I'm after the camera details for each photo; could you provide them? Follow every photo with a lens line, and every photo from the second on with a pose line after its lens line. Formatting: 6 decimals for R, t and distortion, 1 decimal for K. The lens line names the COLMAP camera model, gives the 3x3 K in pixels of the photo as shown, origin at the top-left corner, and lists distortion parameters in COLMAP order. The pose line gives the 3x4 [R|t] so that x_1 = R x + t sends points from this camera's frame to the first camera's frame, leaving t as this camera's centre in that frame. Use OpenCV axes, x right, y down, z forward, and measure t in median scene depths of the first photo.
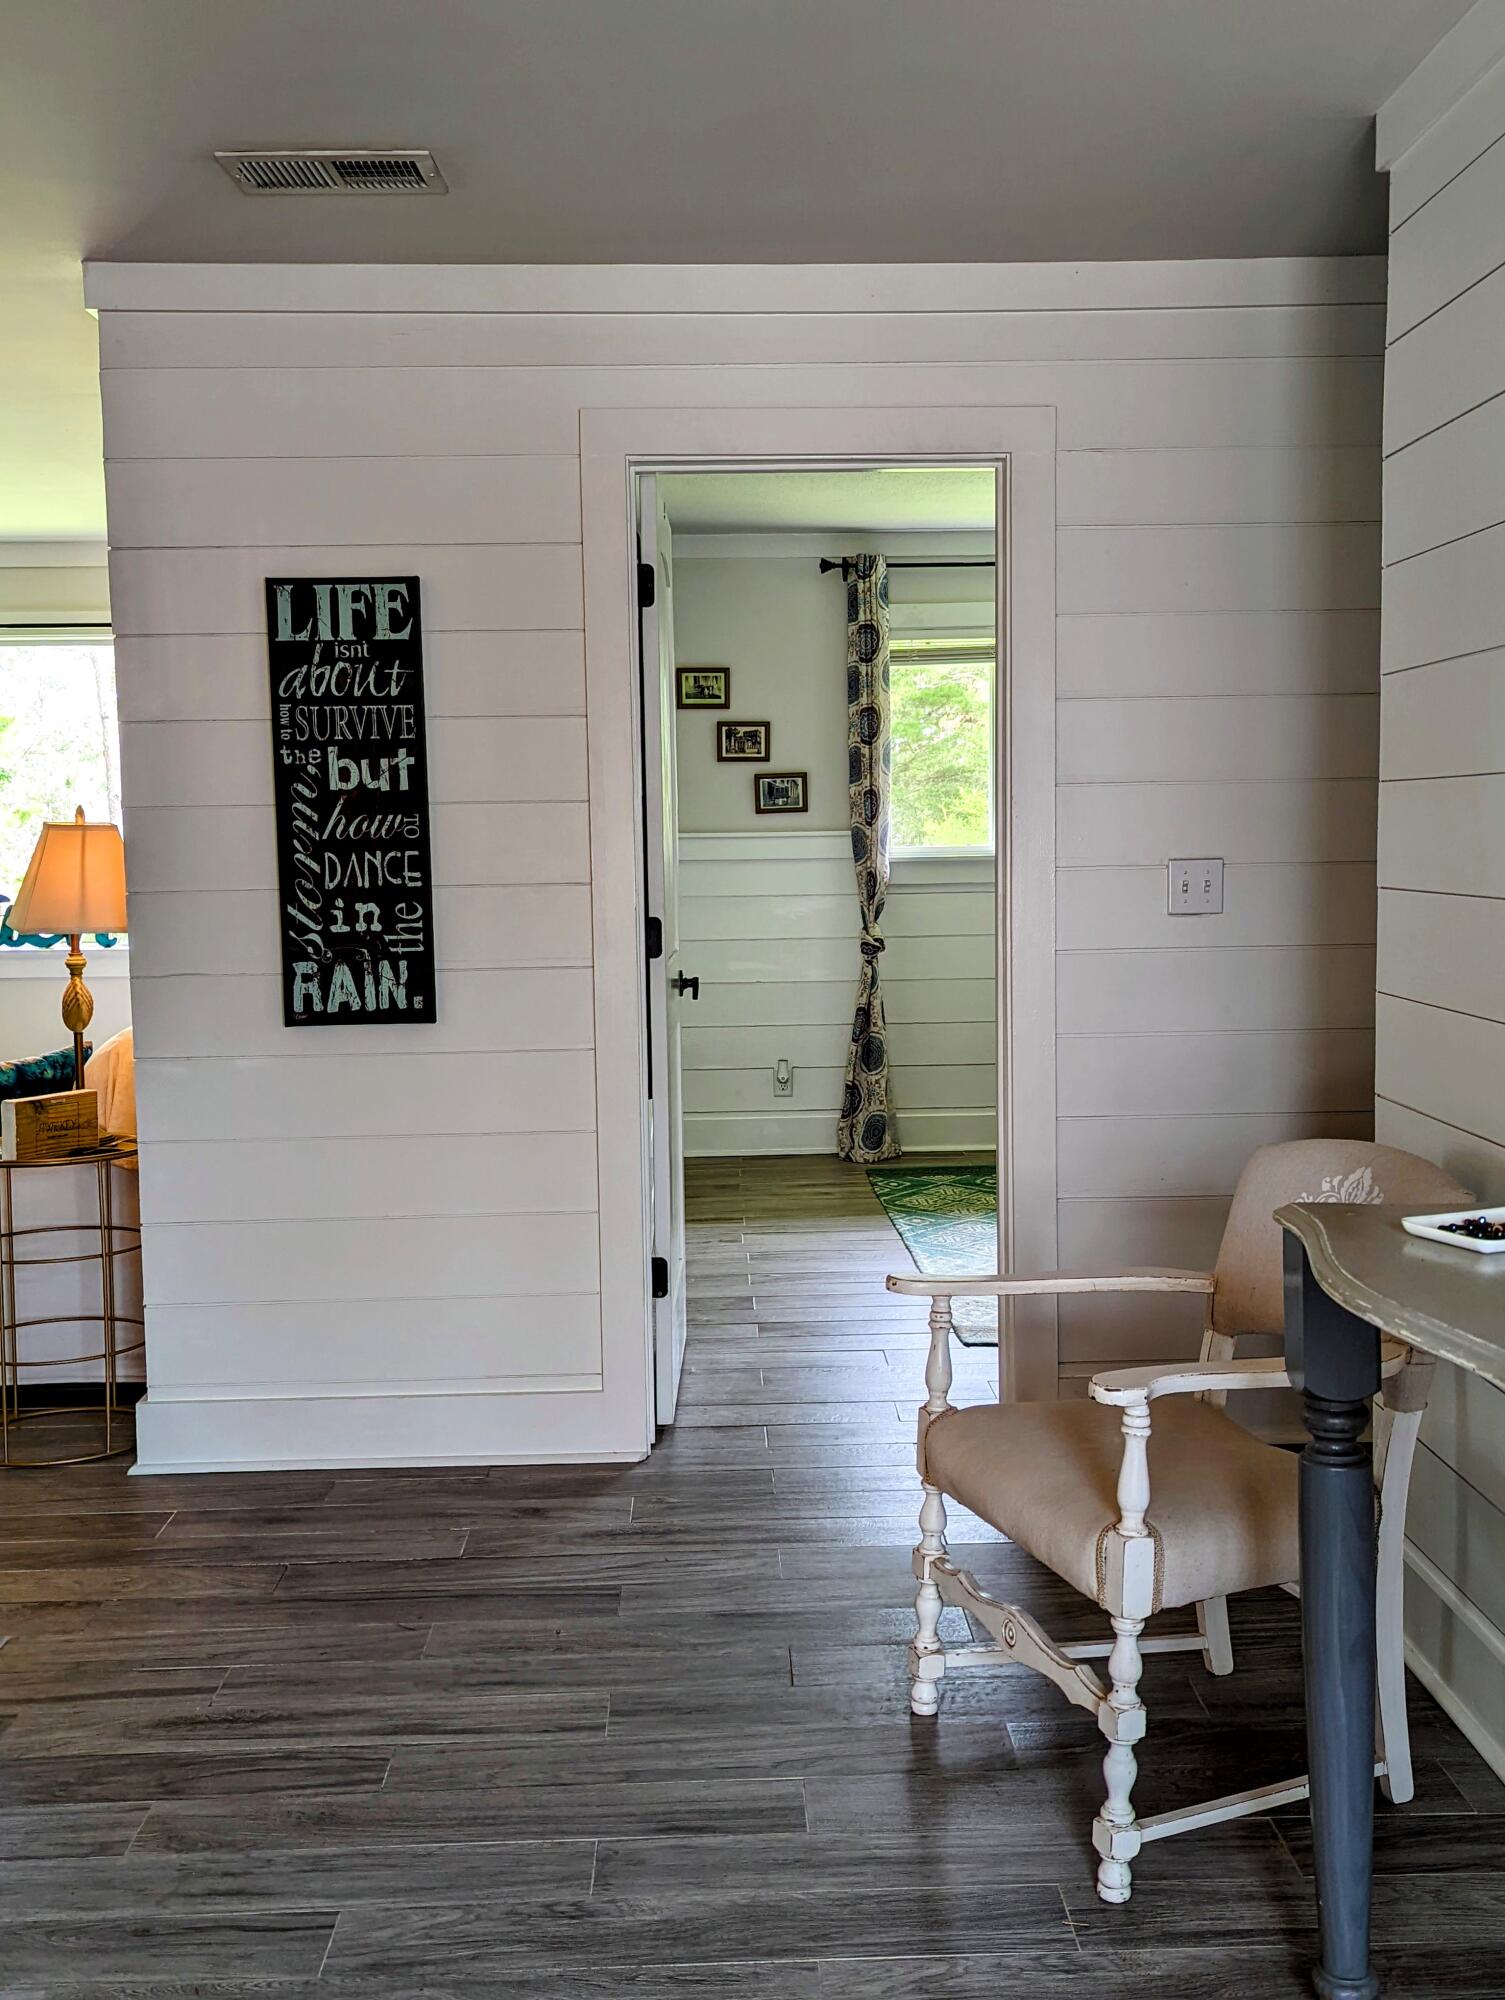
lens RADIAL K [[1978.5, 0, 789.9], [0, 1978.5, 1005.2], [0, 0, 1]] dist [0.053339, -0.026172]
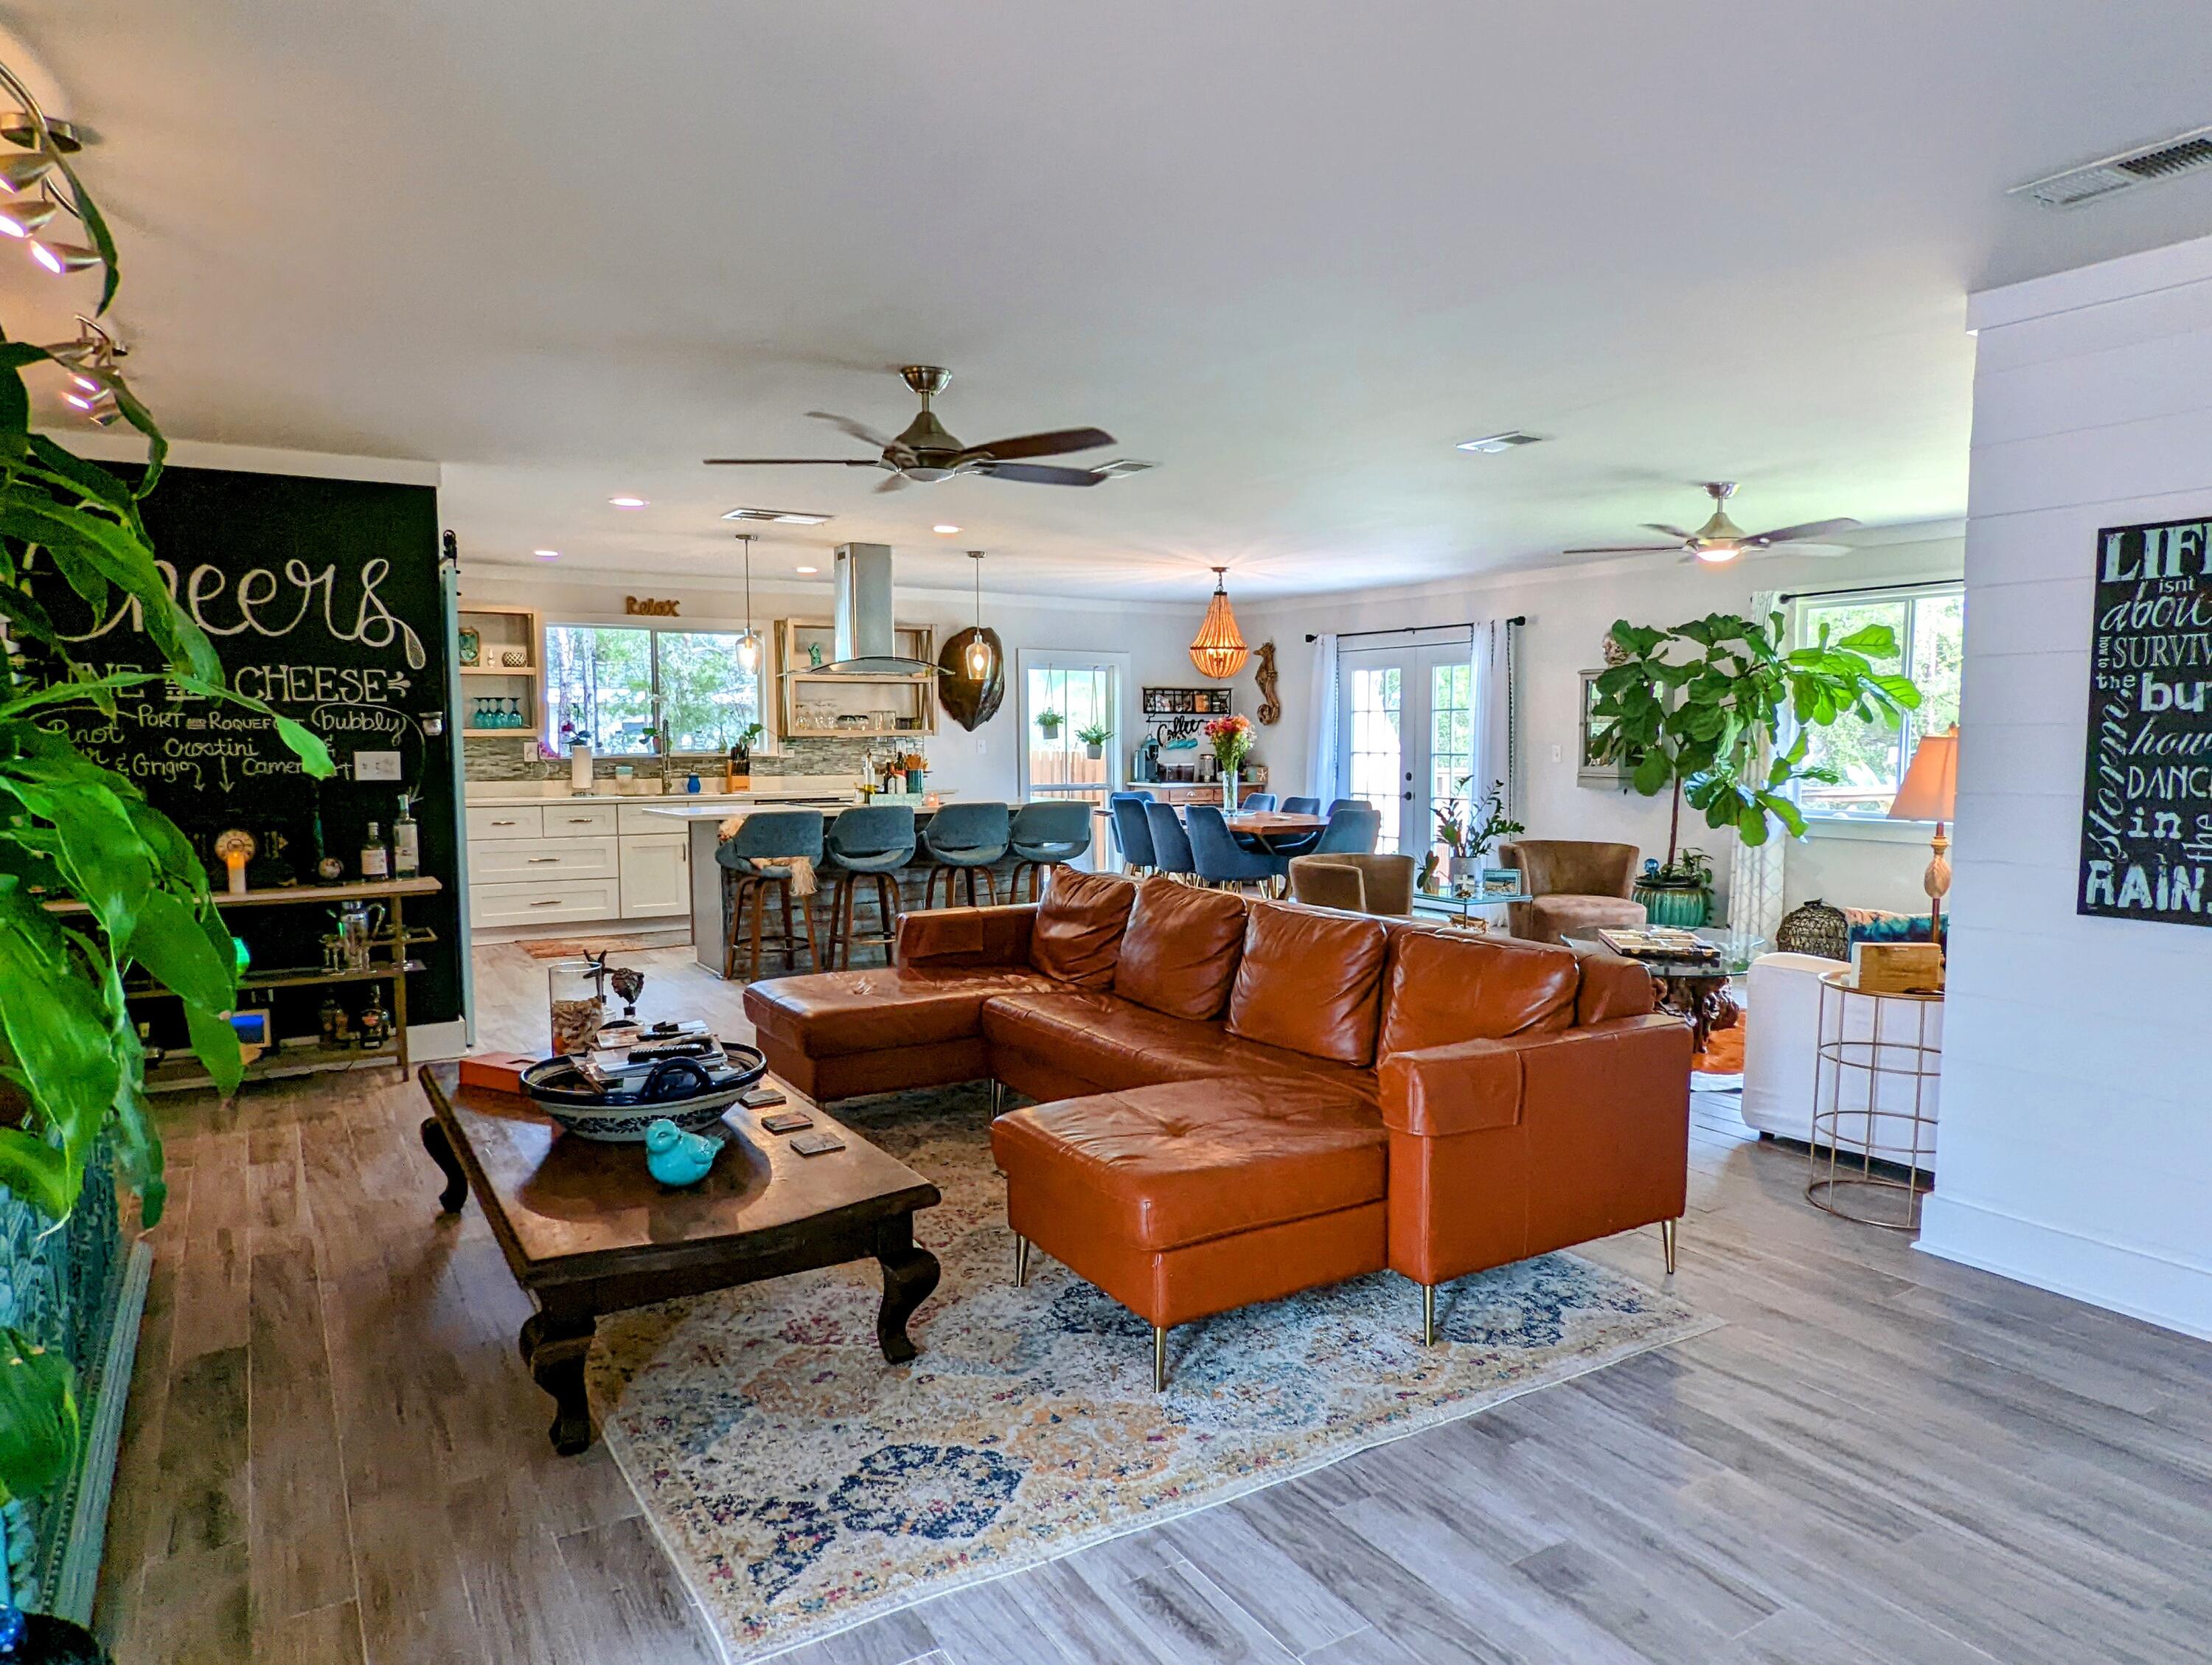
lens RADIAL K [[1399.0, 0, 1100.6], [0, 1399.0, 853.8], [0, 0, 1]] dist [0.002589, -0.001602]
pose [[0.487229, 0.090679, -0.868553, 0.178510], [-0.084474, 0.994824, 0.056475, -0.022712], [0.869179, 0.045854, 0.492368, 0.098863]]
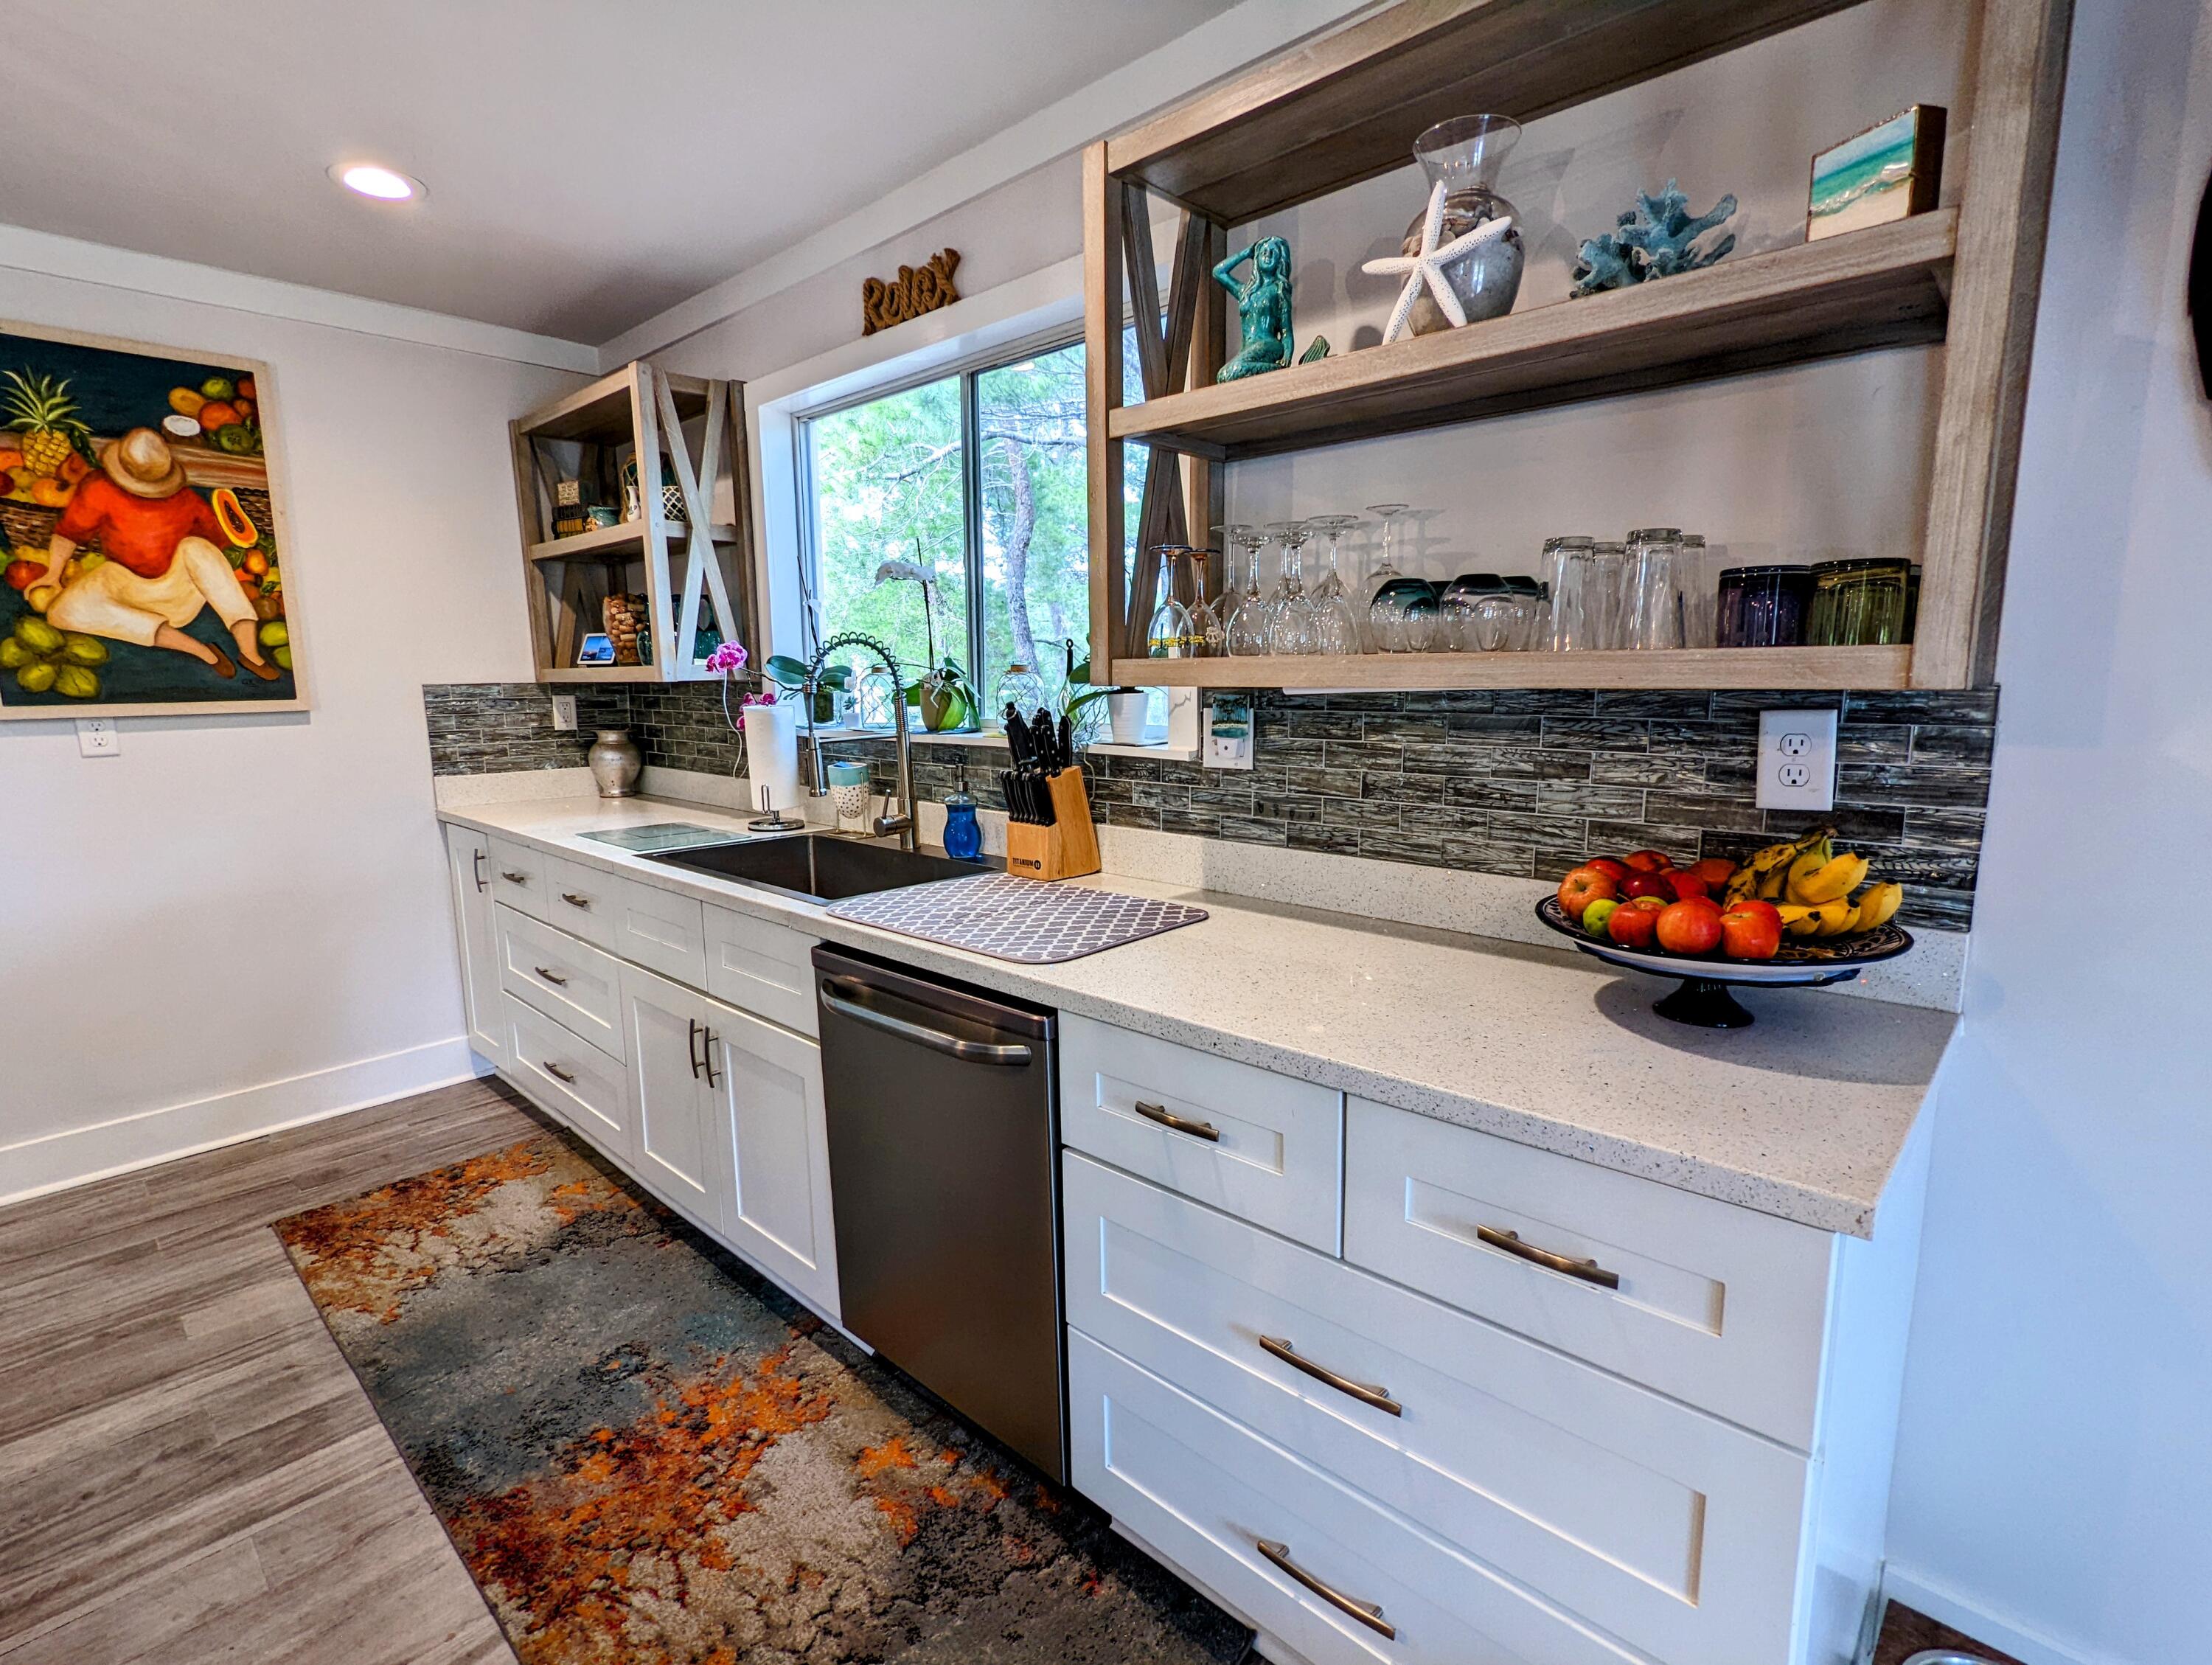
lens RADIAL K [[1048.0, 0, 1099.0], [0, 1048.0, 841.2], [0, 0, 1]] dist [0.000783, -0.000757]
pose [[-0.708048, 0.135740, -0.692996, -1.986052], [-0.041824, 0.971568, 0.233038, -0.083553], [0.704925, 0.193985, -0.682239, 1.164802]]
